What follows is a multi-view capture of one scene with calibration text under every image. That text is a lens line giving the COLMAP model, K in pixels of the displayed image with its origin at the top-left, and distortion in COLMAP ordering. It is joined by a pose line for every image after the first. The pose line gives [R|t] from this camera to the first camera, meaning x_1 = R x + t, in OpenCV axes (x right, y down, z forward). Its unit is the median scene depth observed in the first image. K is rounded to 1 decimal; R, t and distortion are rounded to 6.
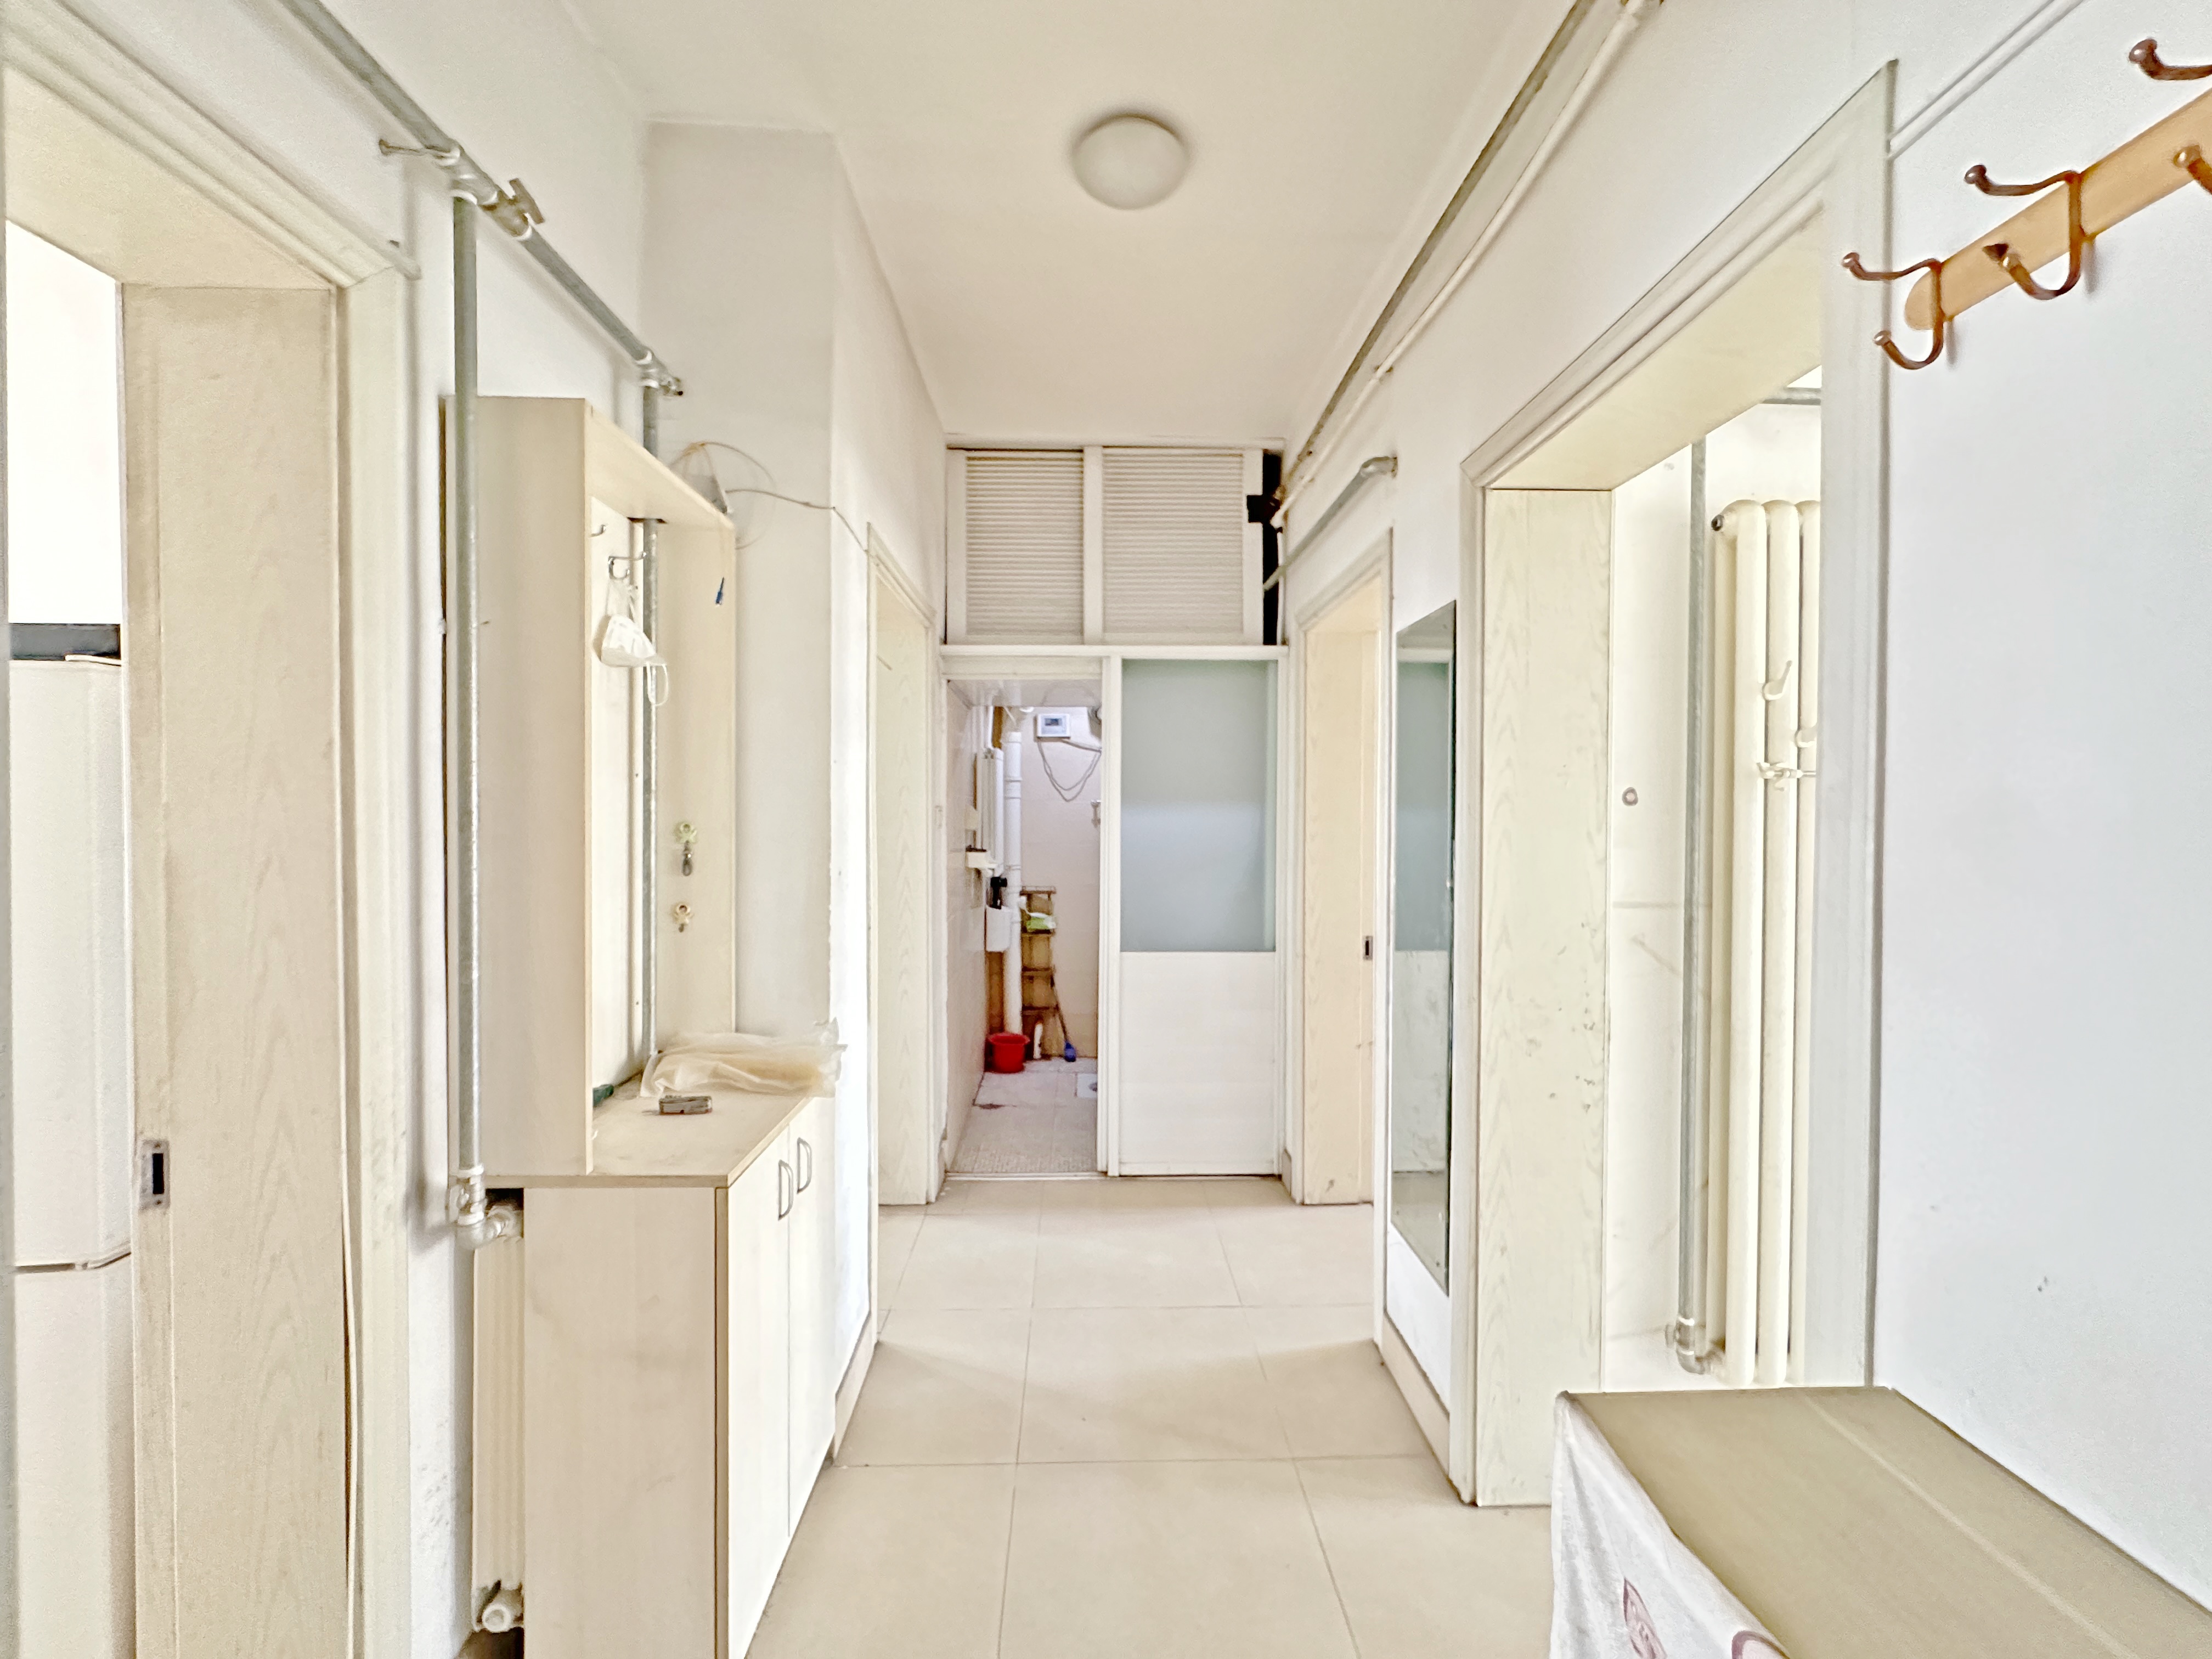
lens RADIAL K [[882.0, 0, 1108.2], [0, 882.0, 826.9], [0, 0, 1]] dist [-0.000686, -0.000005]
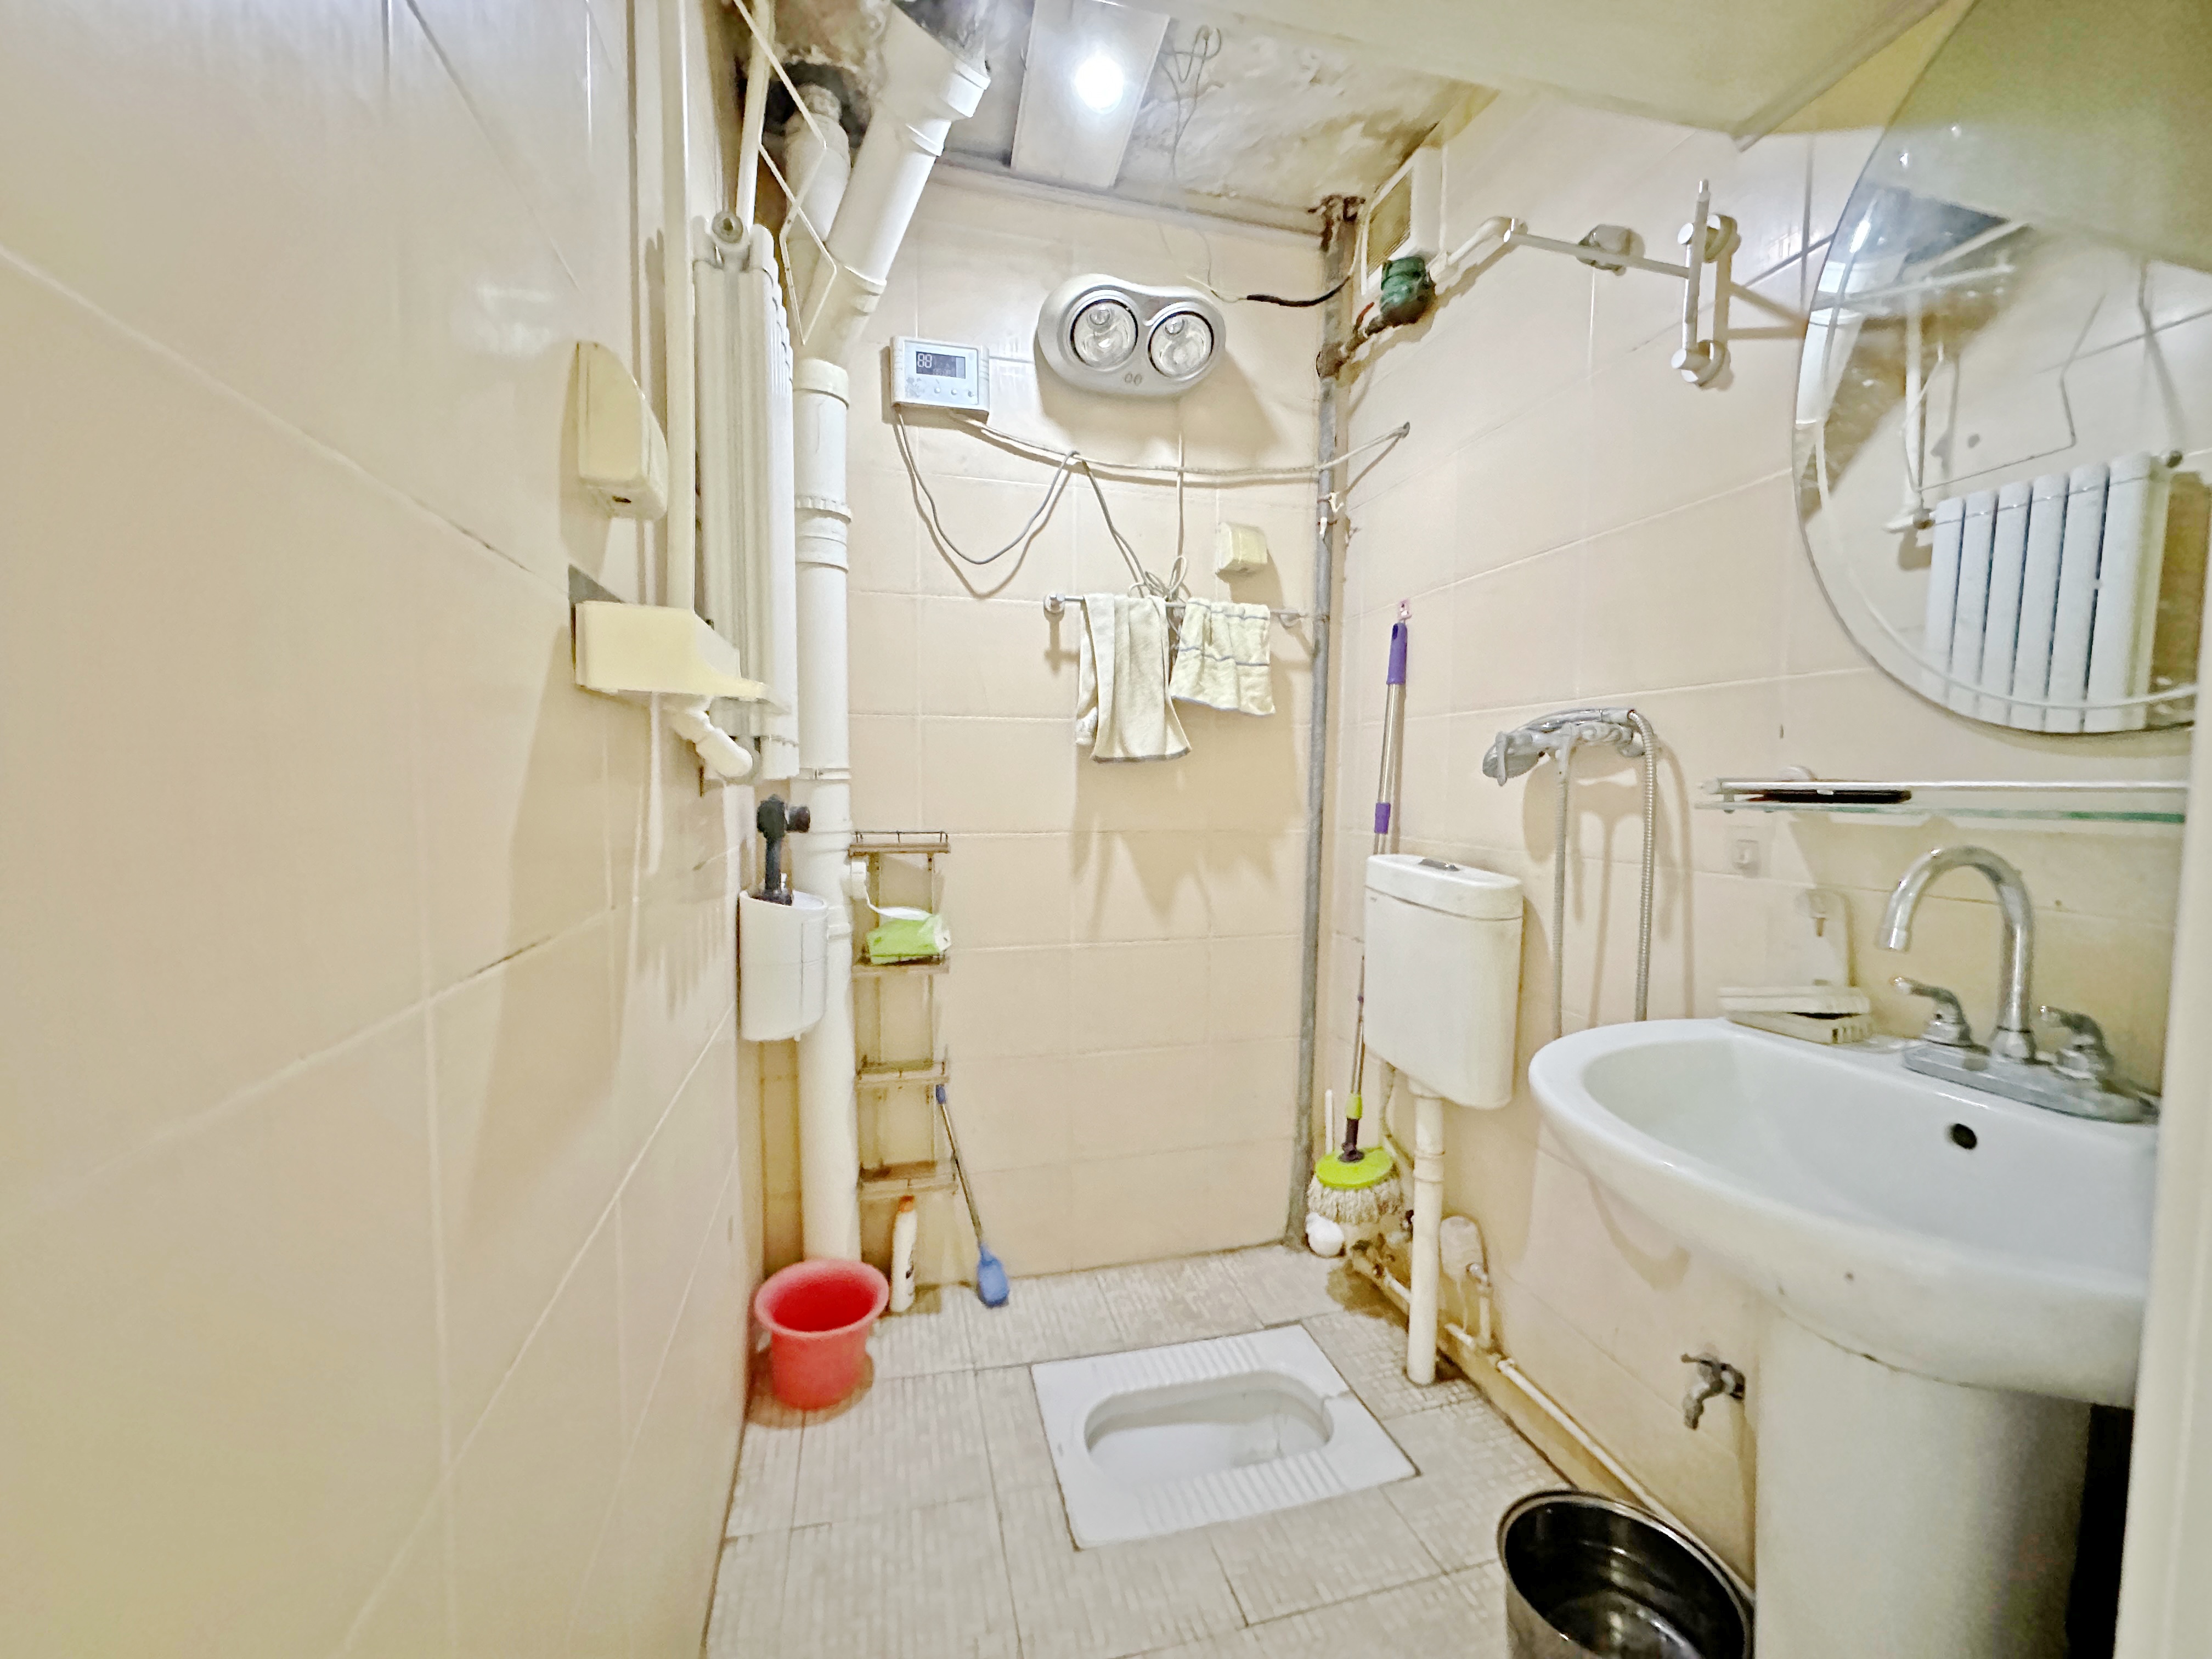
lens RADIAL K [[882.0, 0, 1095.3], [0, 882.0, 837.3], [0, 0, 1]] dist [-0.000686, -0.000005]
pose [[0.977380, -0.006458, 0.211393, -0.078003], [-0.004444, 0.998686, 0.051059, 0.051418], [-0.211445, -0.050844, 0.976066, 0.639459]]
